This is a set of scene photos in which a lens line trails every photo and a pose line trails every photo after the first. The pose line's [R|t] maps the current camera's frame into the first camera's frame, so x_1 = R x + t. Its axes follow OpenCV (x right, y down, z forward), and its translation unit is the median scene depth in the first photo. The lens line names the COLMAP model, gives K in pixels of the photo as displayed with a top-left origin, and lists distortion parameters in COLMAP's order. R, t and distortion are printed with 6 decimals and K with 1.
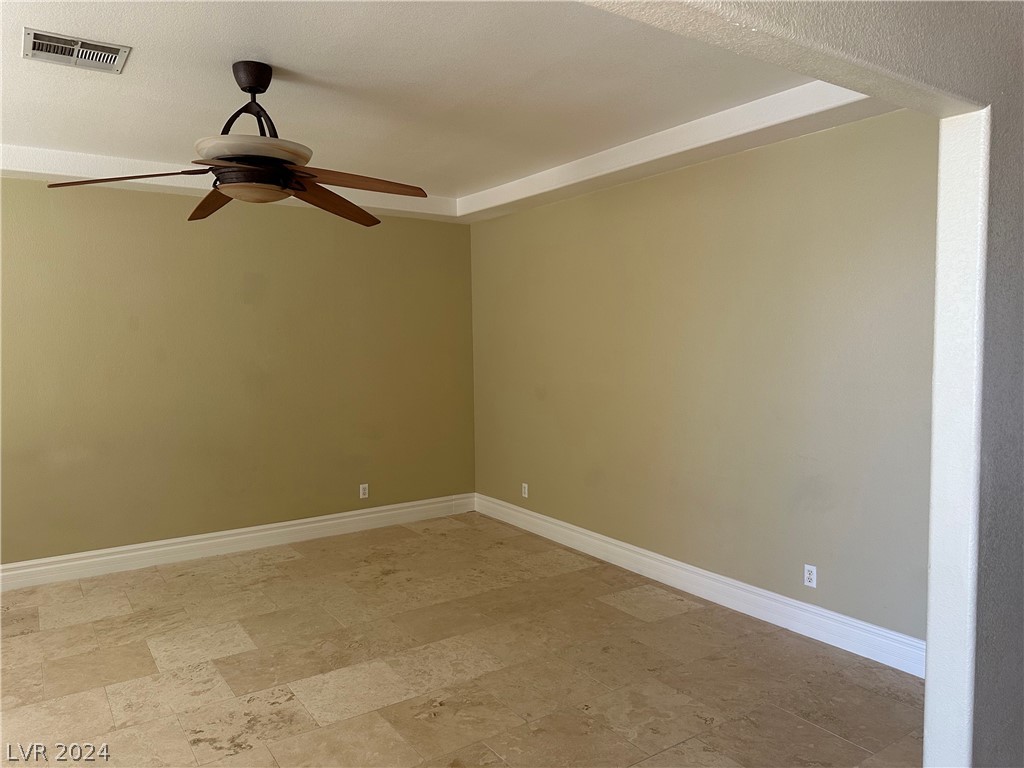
lens RADIAL K [[698.5, 0, 480.9], [0, 698.5, 385.0], [0, 0, 1]] dist [0.128803, -0.133850]
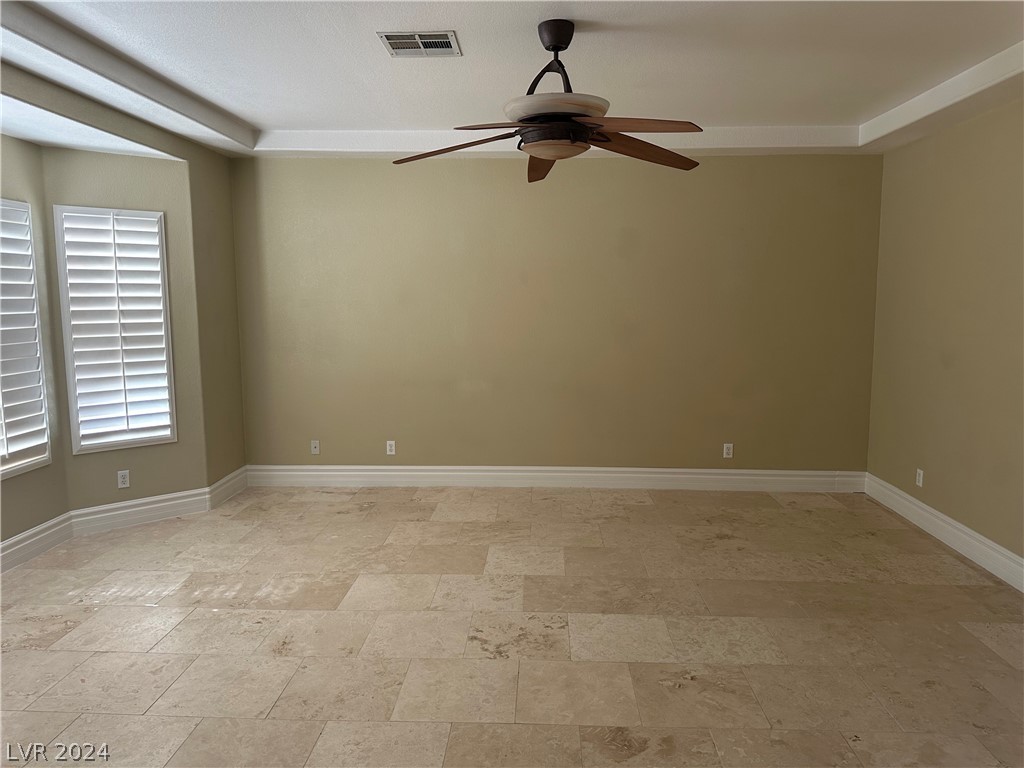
lens RADIAL K [[696.5, 0, 543.9], [0, 696.5, 370.2], [0, 0, 1]] dist [0.142756, -0.138003]
pose [[0.837221, 0.073780, -0.541866, 0.226708], [-0.050182, 0.997042, 0.058222, -0.003556], [0.544558, -0.021553, 0.838446, 0.094793]]
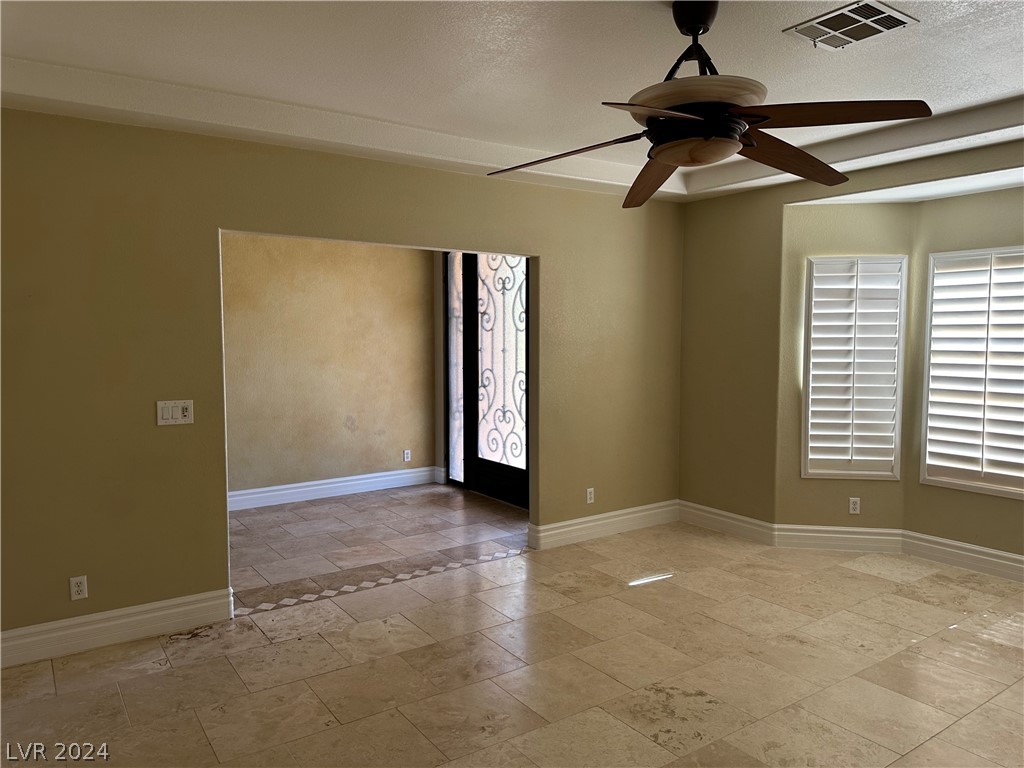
lens RADIAL K [[730.4, 0, 518.4], [0, 730.4, 385.6], [0, 0, 1]] dist [0.106889, -0.161613]
pose [[-0.998229, 0.018719, -0.056461, -0.048034], [0.010591, 0.989956, 0.140977, -0.109539], [0.058533, 0.140129, -0.988402, 1.635858]]
